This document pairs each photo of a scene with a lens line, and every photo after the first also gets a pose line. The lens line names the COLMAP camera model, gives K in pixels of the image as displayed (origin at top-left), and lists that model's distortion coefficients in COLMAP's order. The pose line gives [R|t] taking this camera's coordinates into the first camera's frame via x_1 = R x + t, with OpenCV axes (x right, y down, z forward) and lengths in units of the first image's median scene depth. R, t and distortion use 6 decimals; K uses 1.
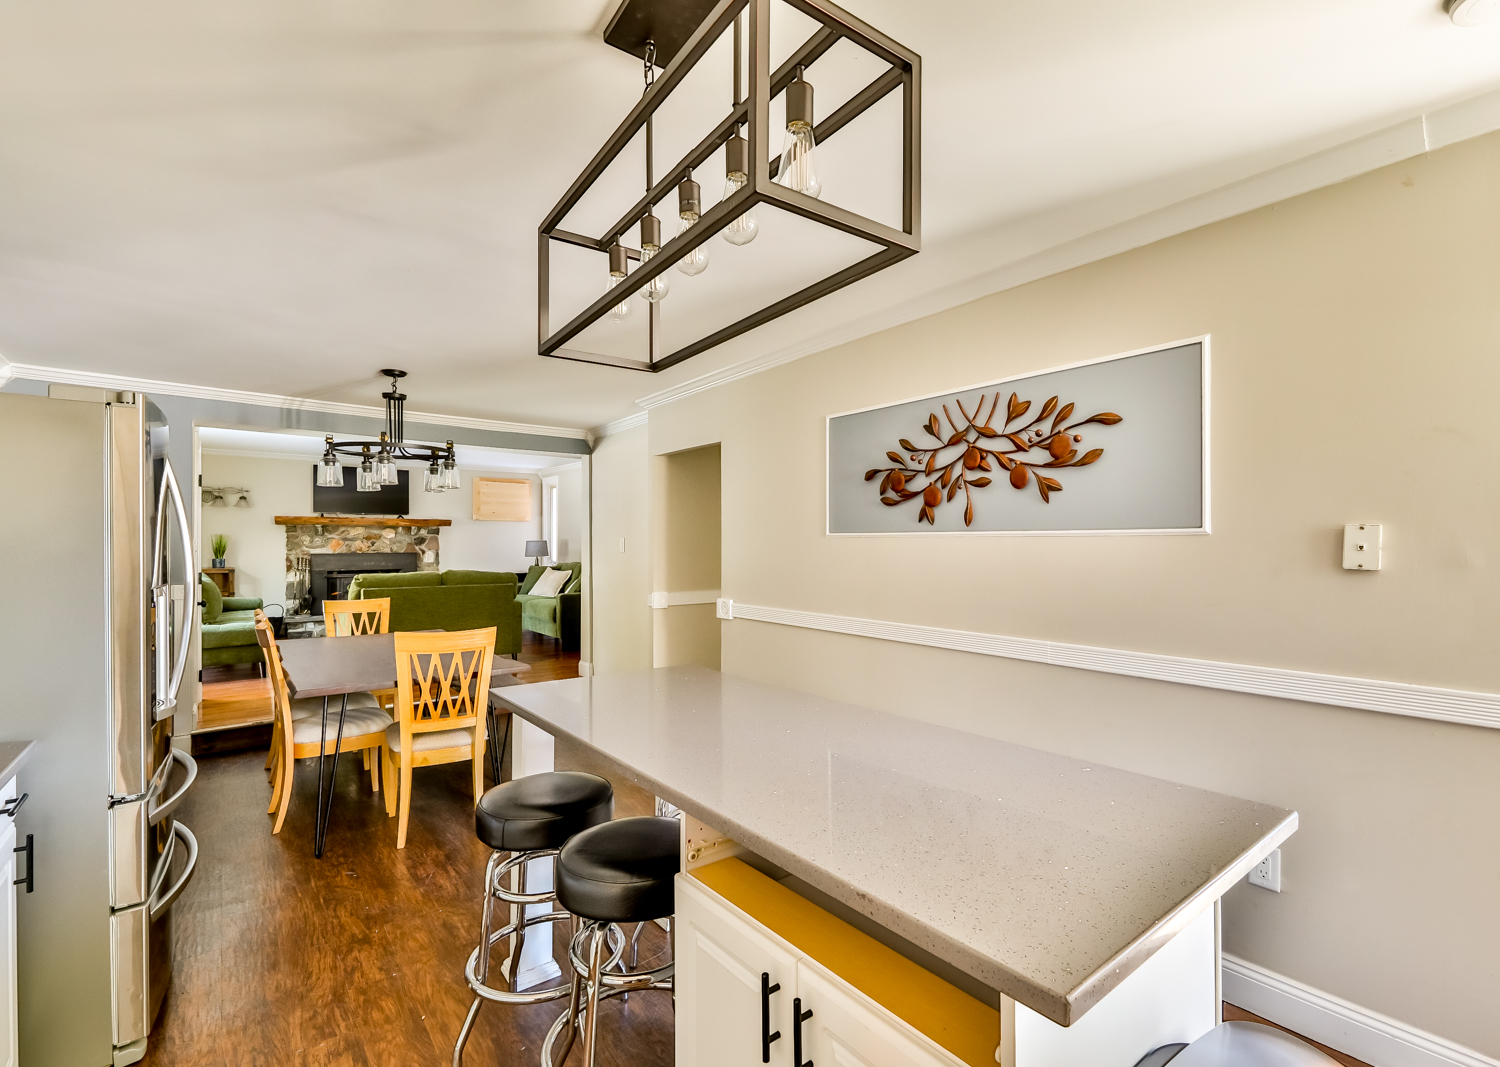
lens RADIAL K [[662.8, 0, 788.1], [0, 662.8, 540.2], [0, 0, 1]] dist [-0.001502, -0.000145]
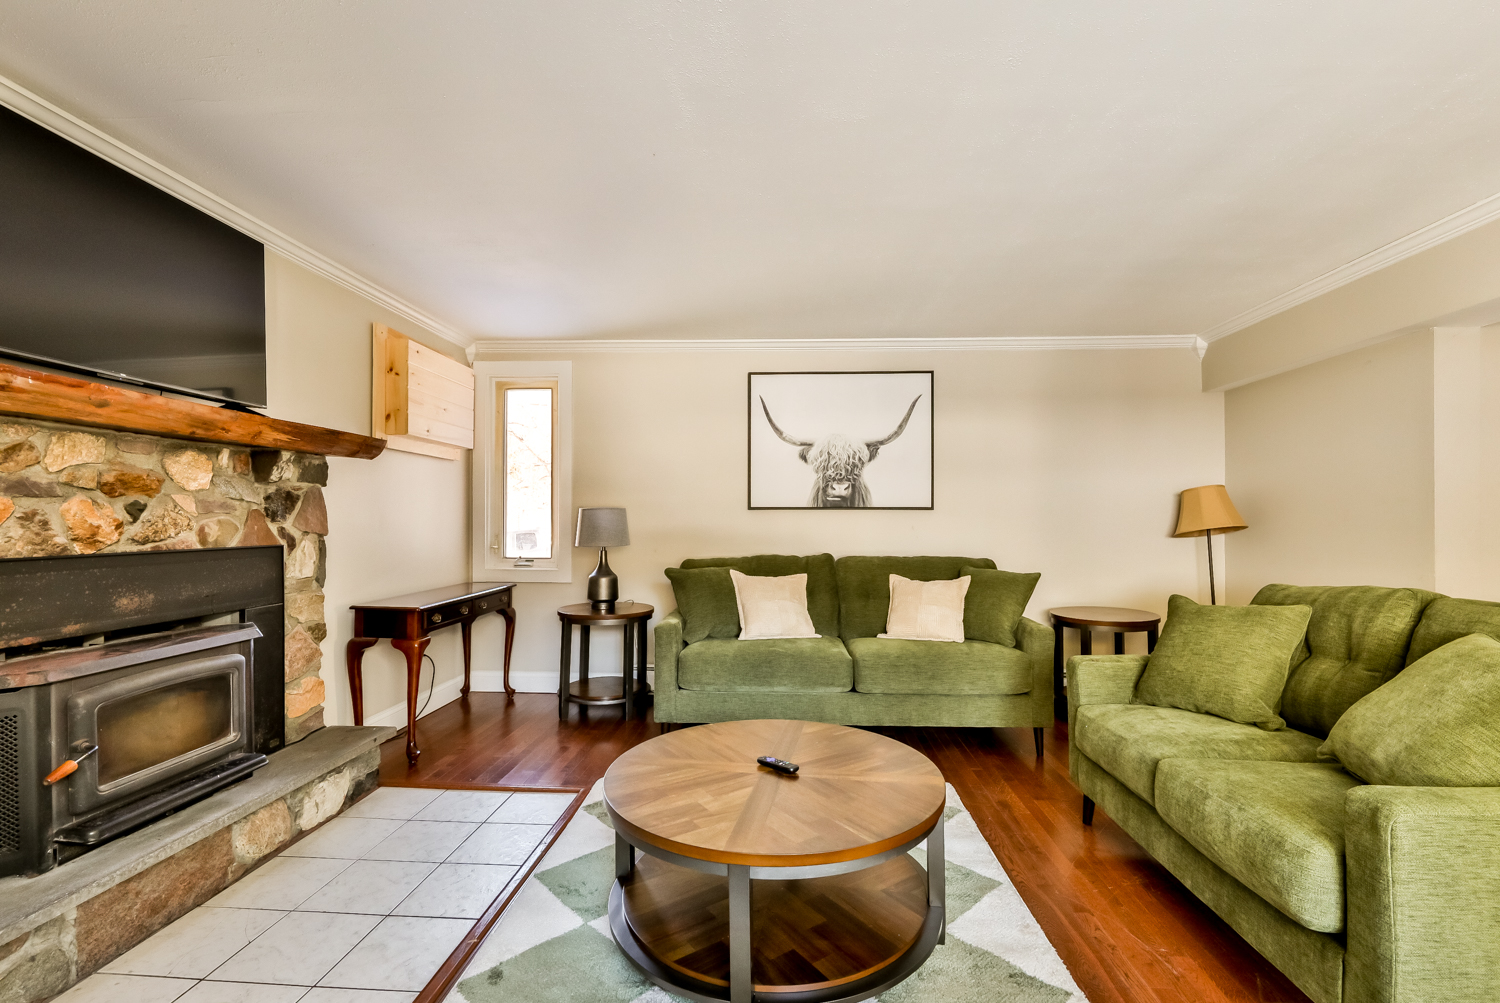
lens RADIAL K [[648.2, 0, 756.4], [0, 648.2, 512.7], [0, 0, 1]] dist [0.000310, -0.003330]
pose [[0.675278, 0.009664, 0.737500, -0.690061], [-0.003065, 0.999942, -0.010296, 0.007836], [-0.737557, 0.004692, 0.675269, 0.733076]]
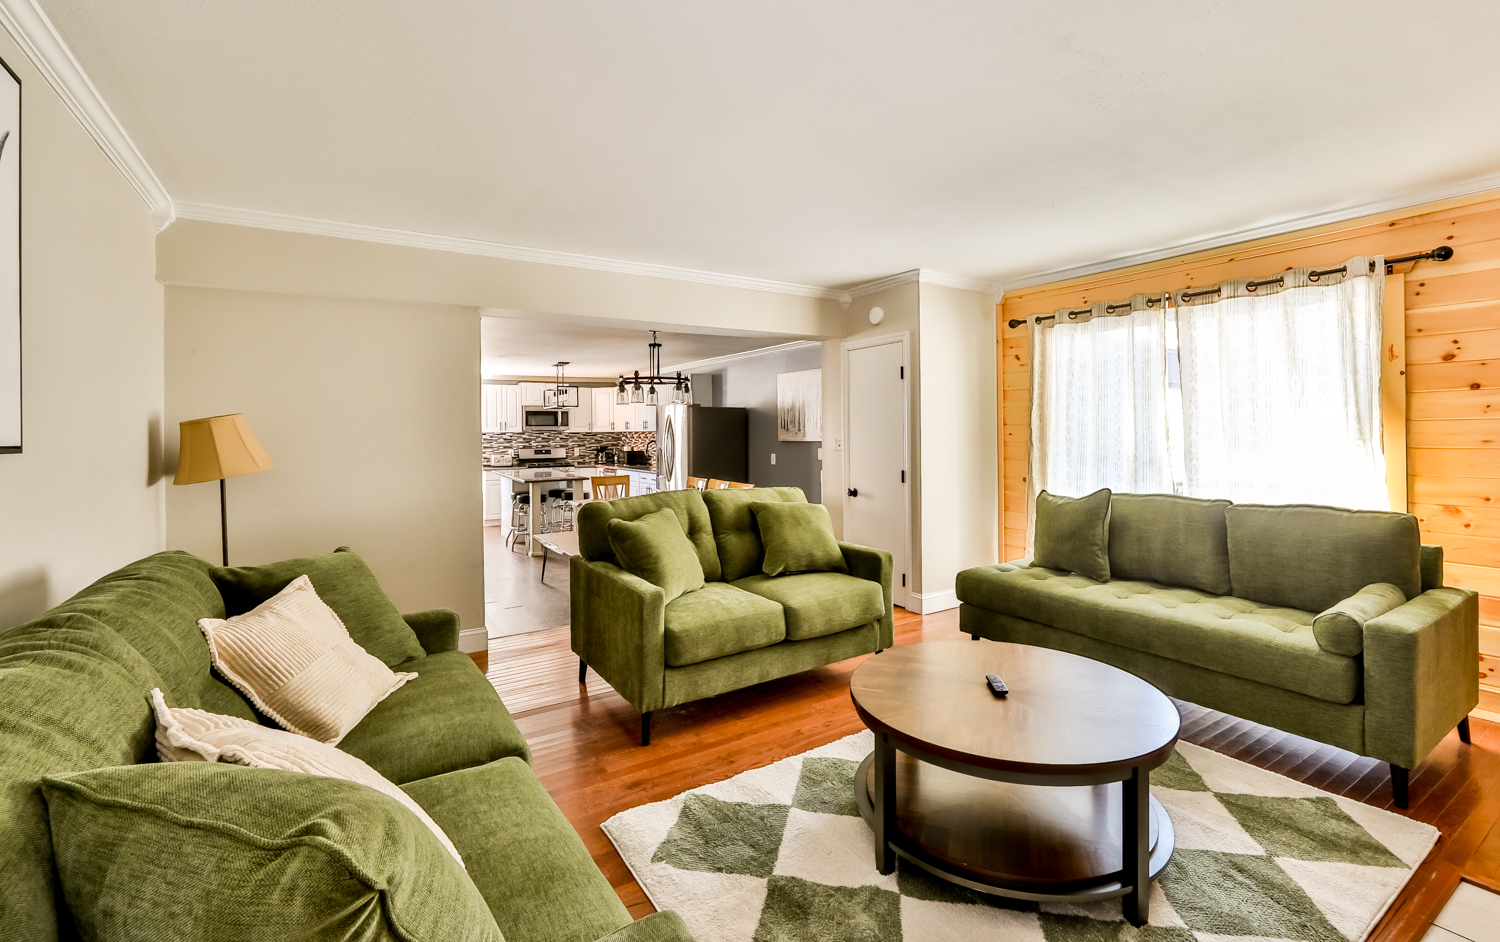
lens RADIAL K [[675.5, 0, 766.2], [0, 675.5, 433.6], [0, 0, 1]] dist [0.002934, -0.001727]
pose [[-0.991849, 0.009033, 0.127101, -0.468257], [0.009318, 0.999955, 0.001650, -0.004255], [-0.127080, 0.002820, -0.991888, 1.136586]]
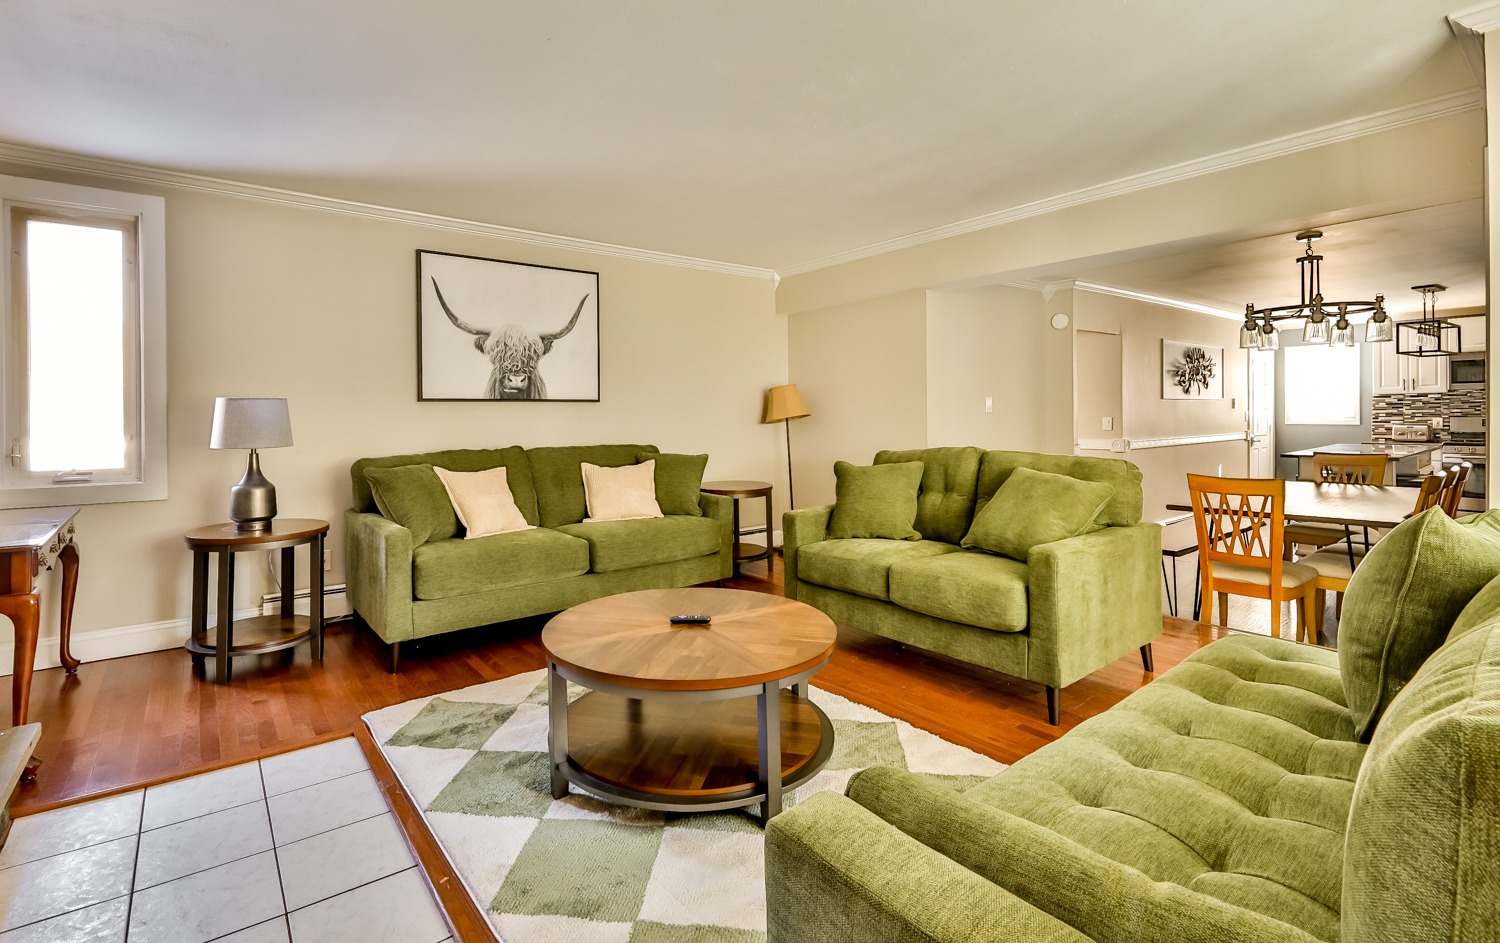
lens RADIAL K [[675.5, 0, 695.6], [0, 675.5, 418.2], [0, 0, 1]] dist [0.002934, -0.001727]
pose [[0.068725, -0.006596, 0.997614, -0.782501], [0.007769, 0.999951, 0.006076, 0.010595], [-0.997605, 0.007333, 0.068773, 0.852189]]
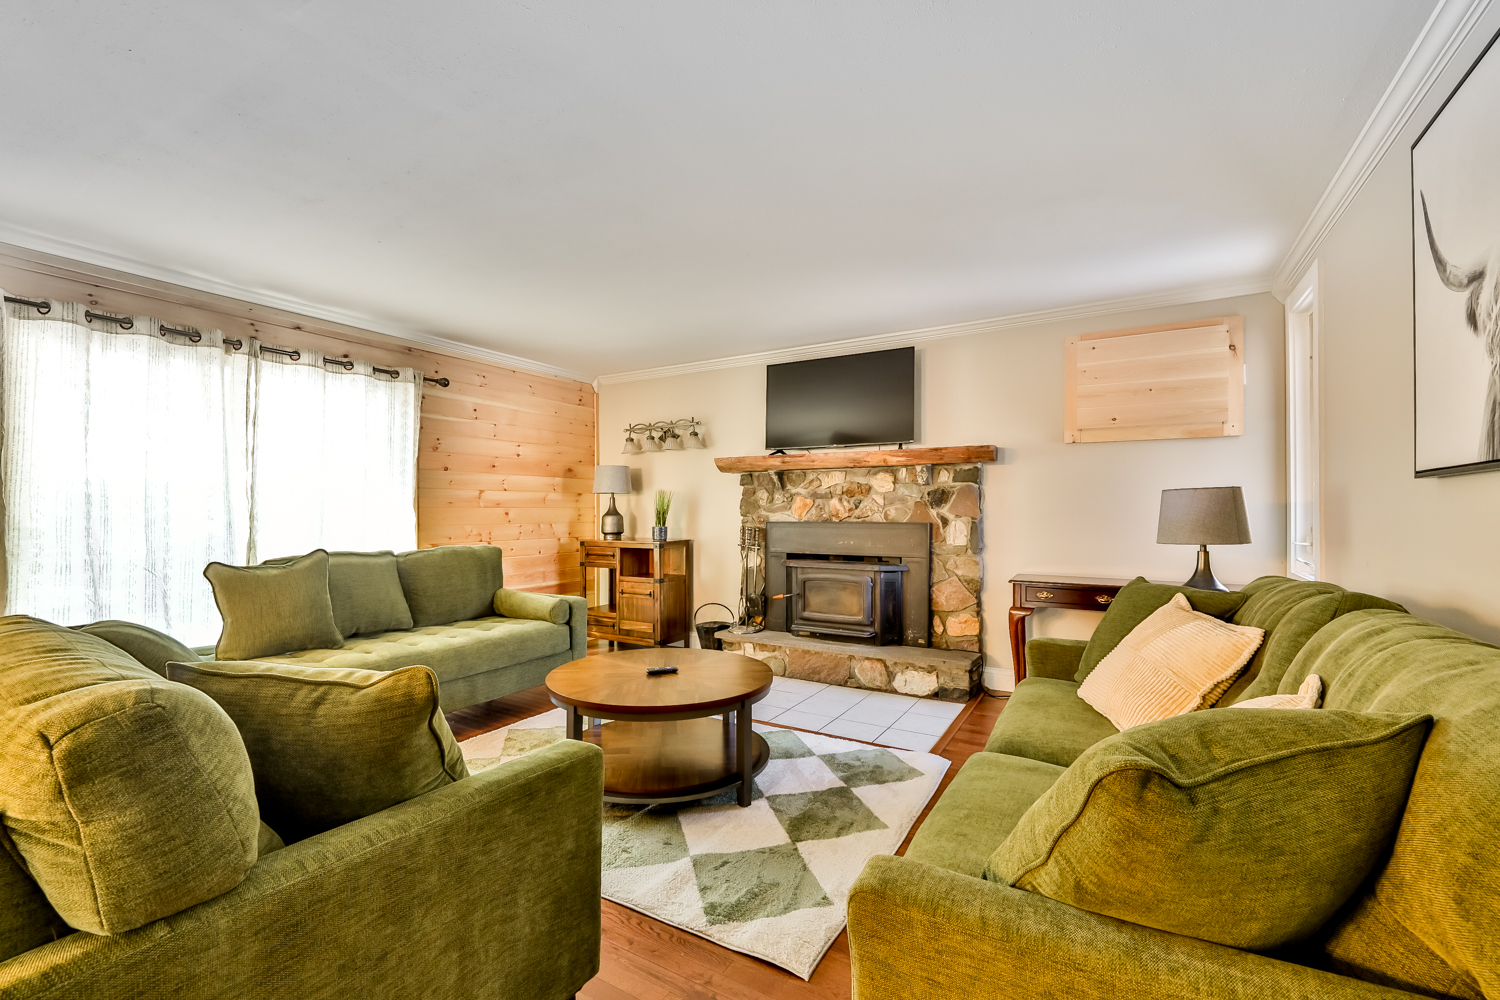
lens RADIAL K [[648.2, 0, 745.8], [0, 648.2, 503.4], [0, 0, 1]] dist [0.000310, -0.003330]
pose [[0.326911, -0.009540, -0.945007, -0.197294], [0.001325, 0.999953, -0.009637, 0.010297], [0.945054, 0.001898, 0.326908, 0.807563]]
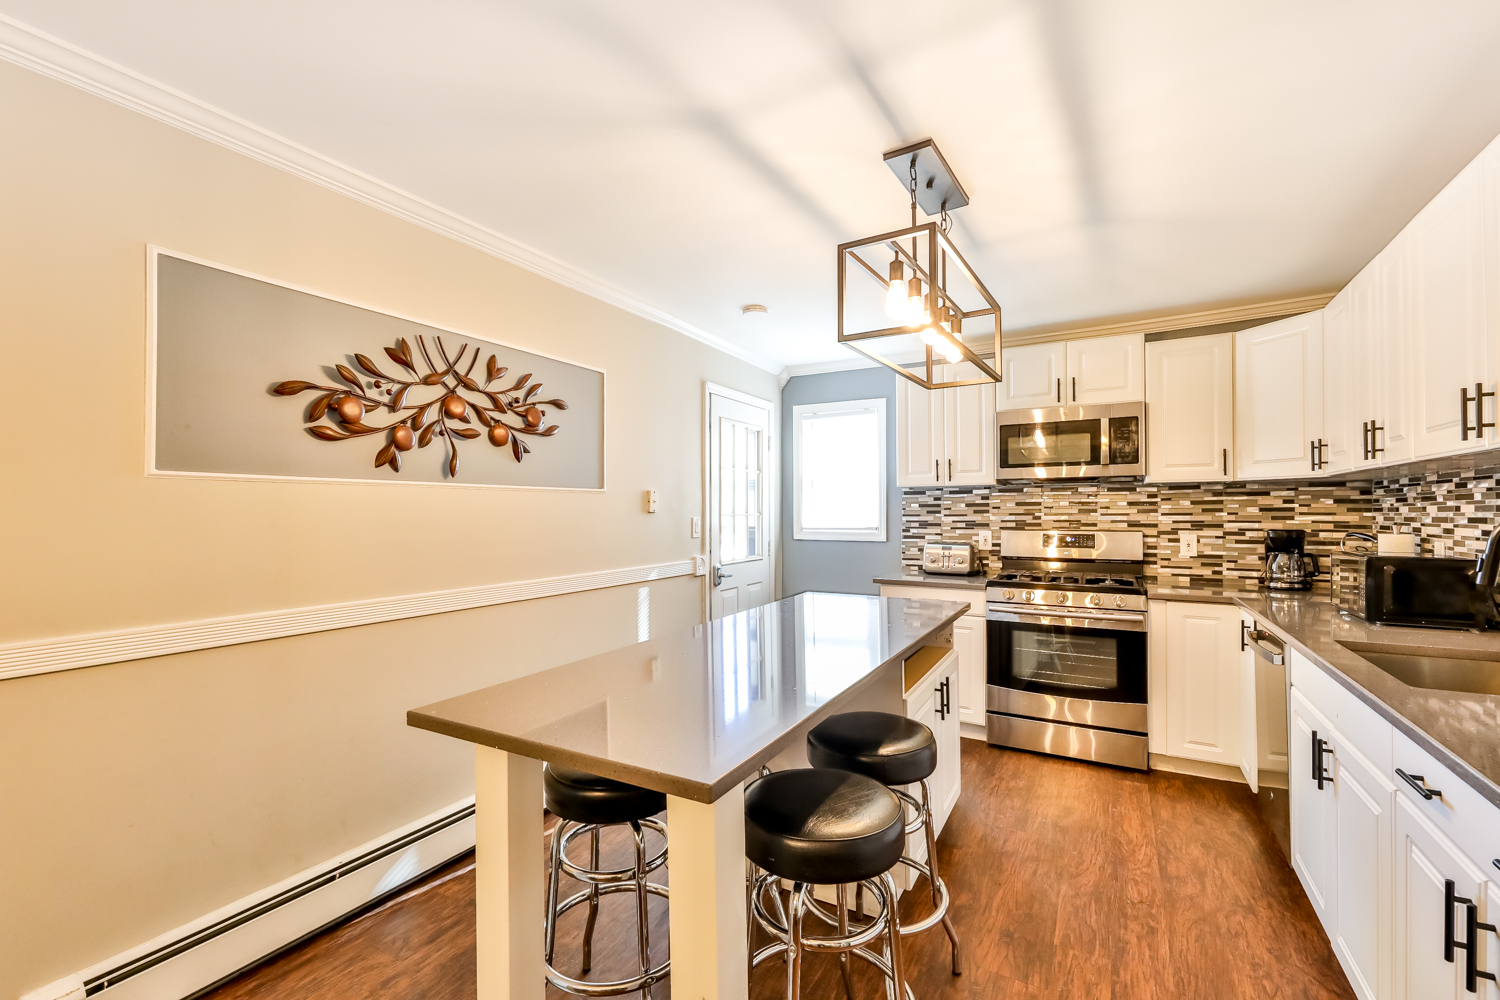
lens RADIAL K [[648.2, 0, 739.4], [0, 648.2, 505.1], [0, 0, 1]] dist [0.000310, -0.003330]
pose [[-0.346544, 0.010919, 0.937970, -0.215634], [0.003250, 0.999940, -0.010440, 0.008657], [-0.938028, -0.000570, -0.346559, 0.277611]]
